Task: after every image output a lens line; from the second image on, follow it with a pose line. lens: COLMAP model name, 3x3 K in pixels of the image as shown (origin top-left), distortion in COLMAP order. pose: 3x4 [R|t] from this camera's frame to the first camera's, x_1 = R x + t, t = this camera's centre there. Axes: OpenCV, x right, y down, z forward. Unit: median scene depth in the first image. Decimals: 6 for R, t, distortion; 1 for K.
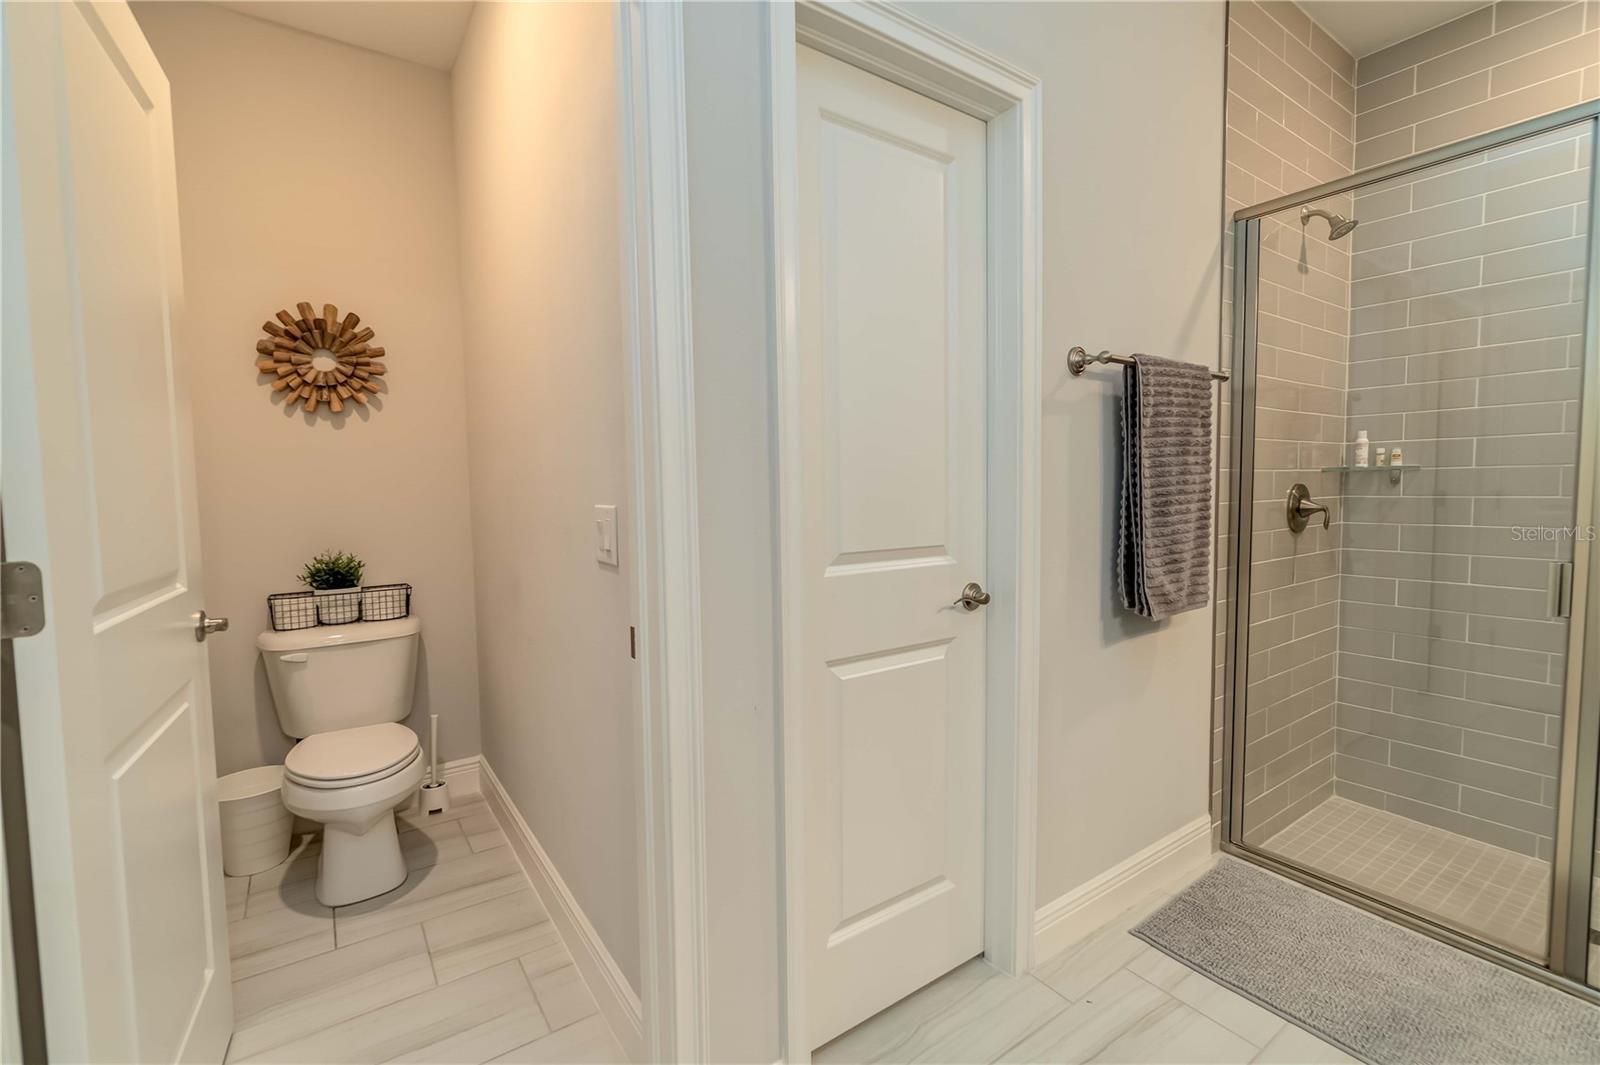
lens RADIAL K [[700.3, 0, 791.2], [0, 700.3, 531.3], [0, 0, 1]] dist [-0.004764, -0.000250]
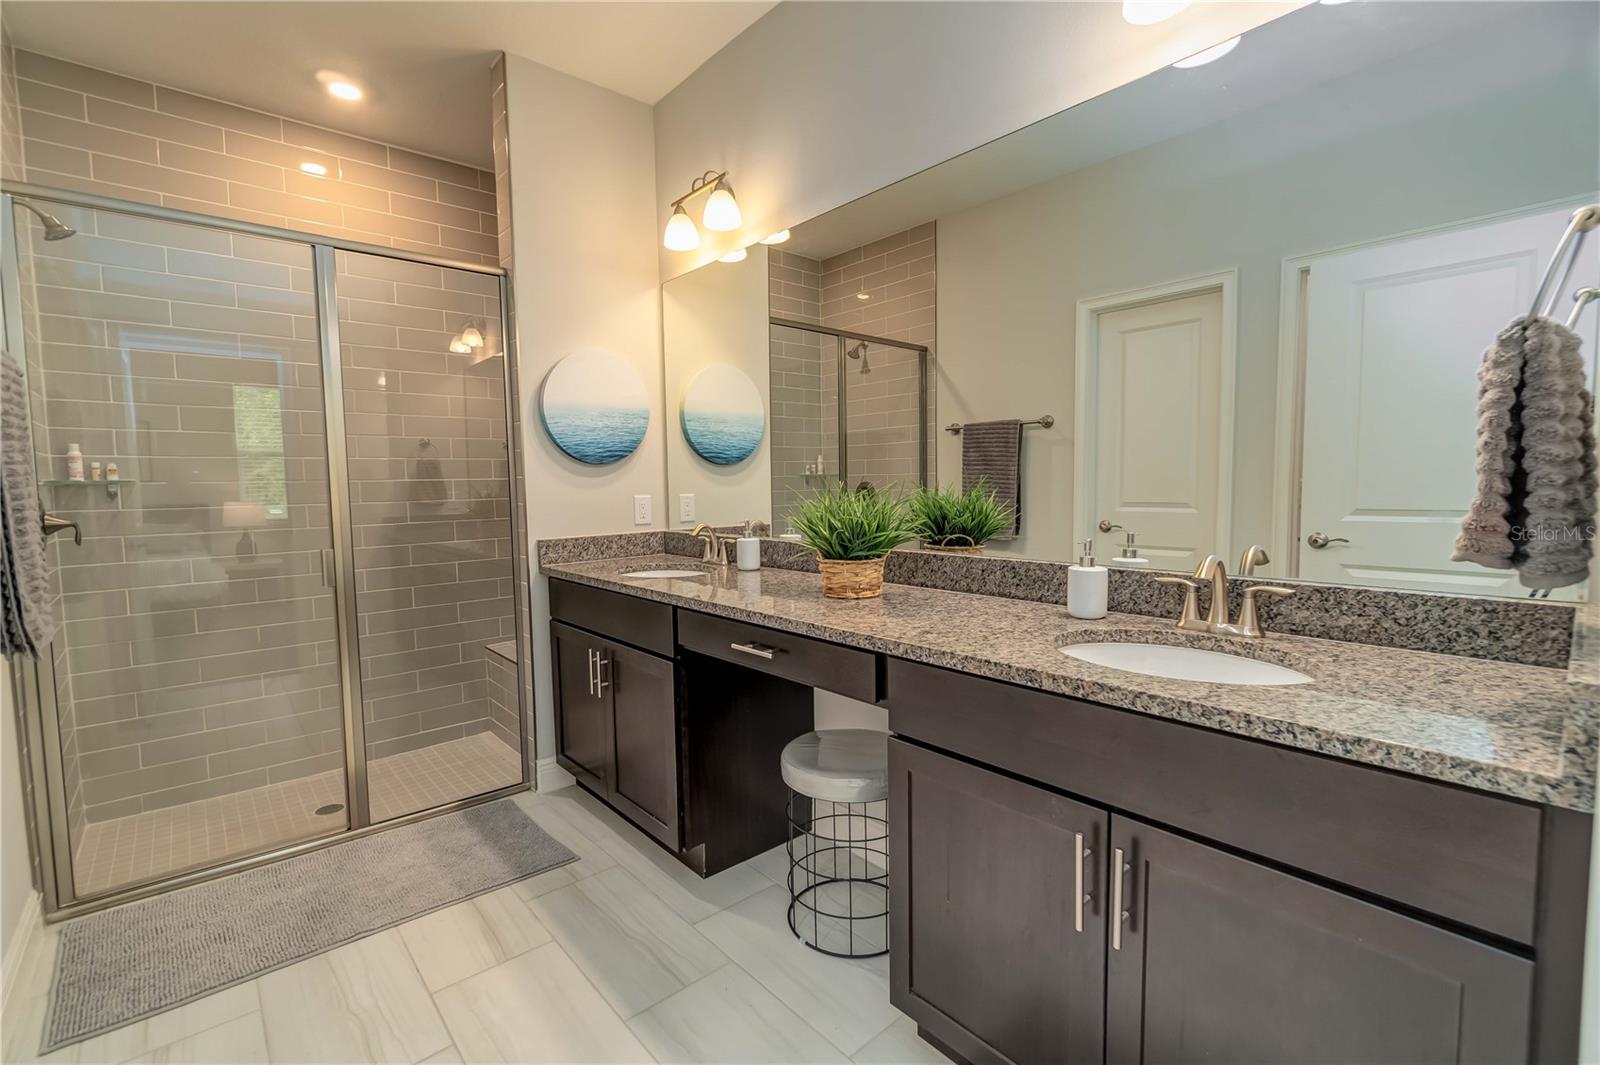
lens RADIAL K [[700.3, 0, 791.2], [0, 700.3, 531.3], [0, 0, 1]] dist [-0.004764, -0.000250]
pose [[-0.135524, -0.050486, 0.989487, -0.291742], [0.076556, 0.995181, 0.061262, -0.005414], [-0.987812, 0.084054, -0.131006, 0.150931]]
